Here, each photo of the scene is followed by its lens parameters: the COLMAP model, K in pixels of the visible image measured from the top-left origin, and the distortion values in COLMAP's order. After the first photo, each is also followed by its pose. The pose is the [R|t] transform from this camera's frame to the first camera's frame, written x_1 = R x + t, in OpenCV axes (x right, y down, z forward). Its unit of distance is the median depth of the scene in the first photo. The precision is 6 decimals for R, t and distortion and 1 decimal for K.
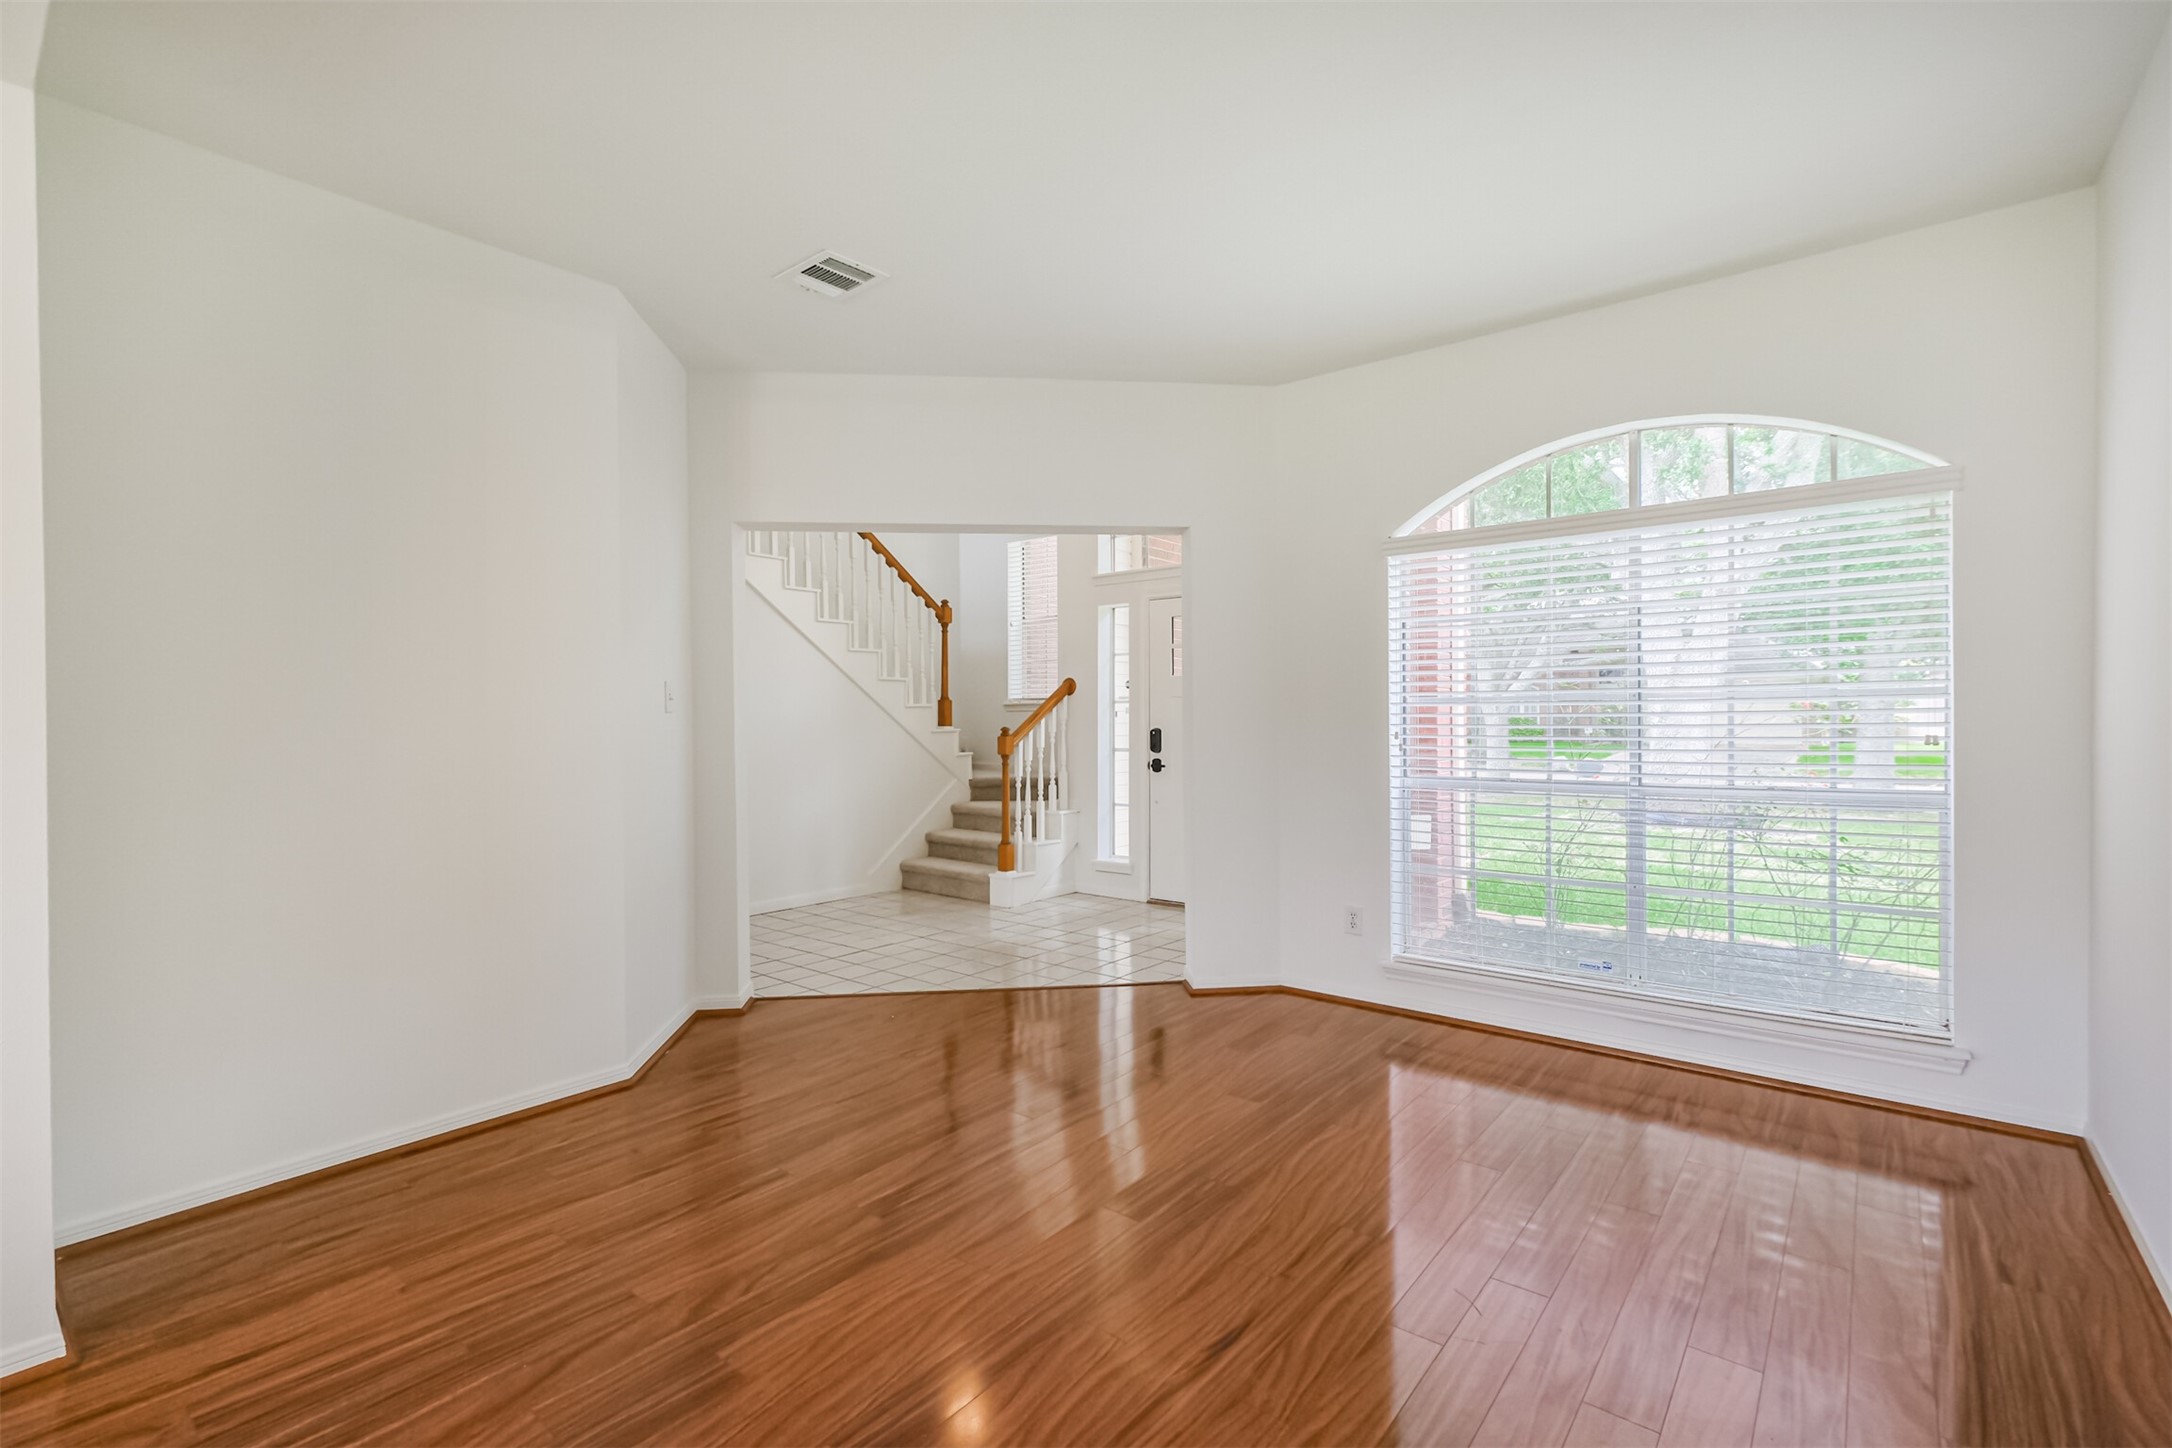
lens RADIAL K [[951.4, 0, 1098.7], [0, 951.4, 733.7], [0, 0, 1]] dist [0.002668, -0.000952]
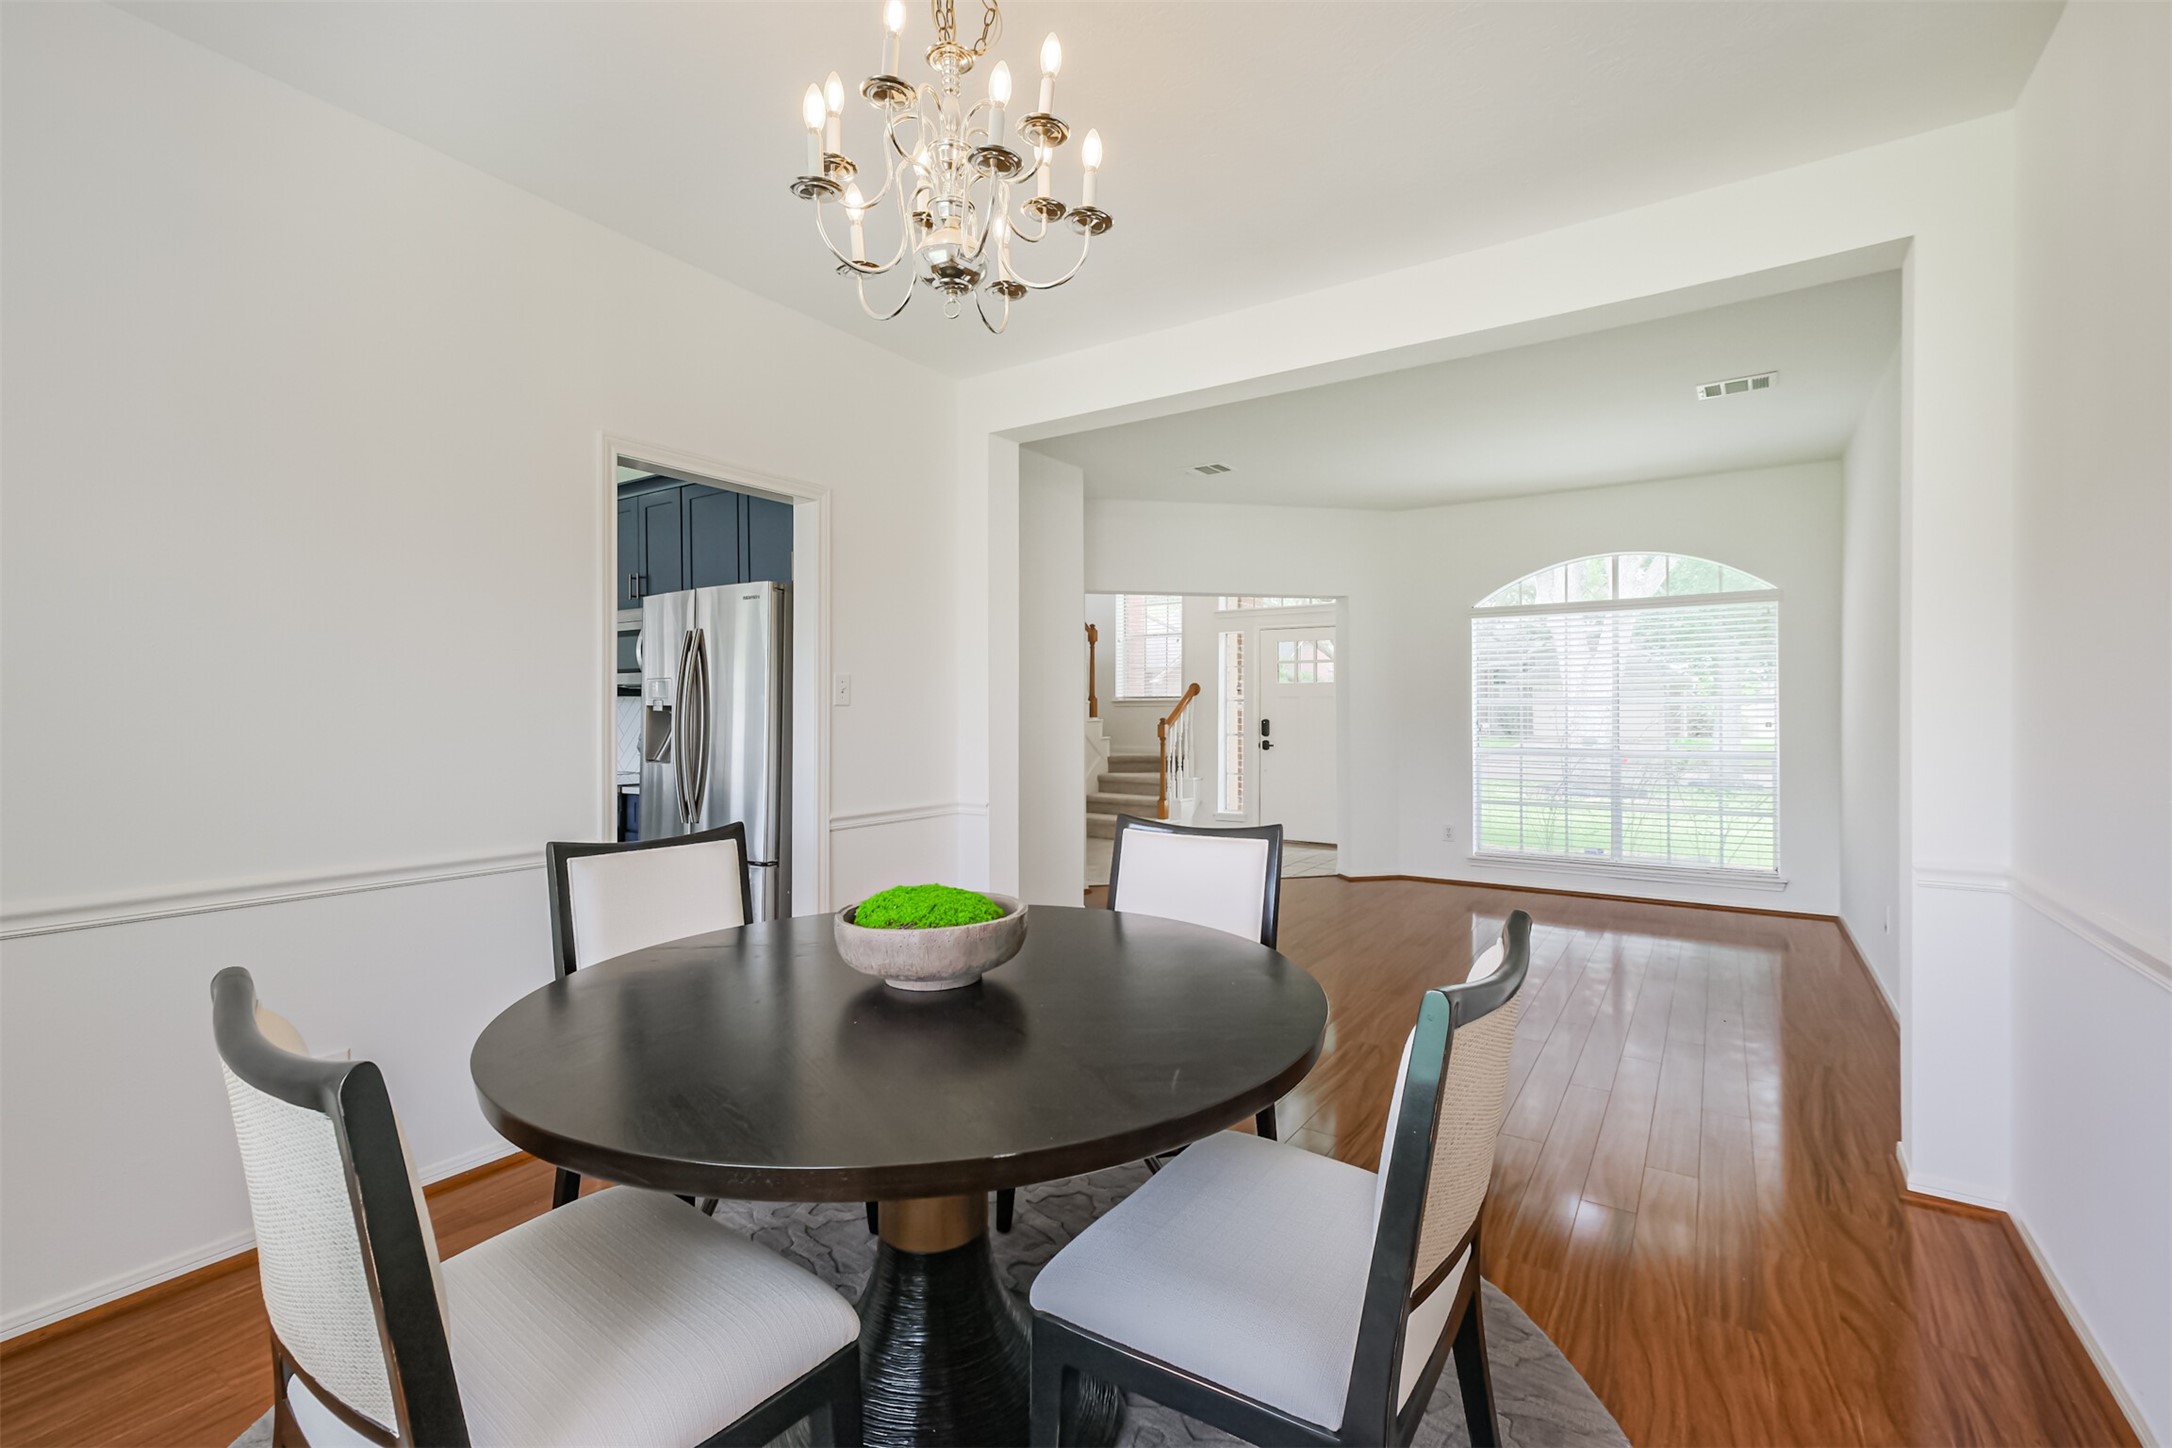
lens RADIAL K [[951.4, 0, 1074.1], [0, 951.4, 712.4], [0, 0, 1]] dist [0.002668, -0.000952]
pose [[0.995587, 0.007117, 0.093578, -0.360839], [-0.005491, 0.999830, -0.017630, 0.010726], [-0.093687, 0.017038, 0.995456, -0.403725]]
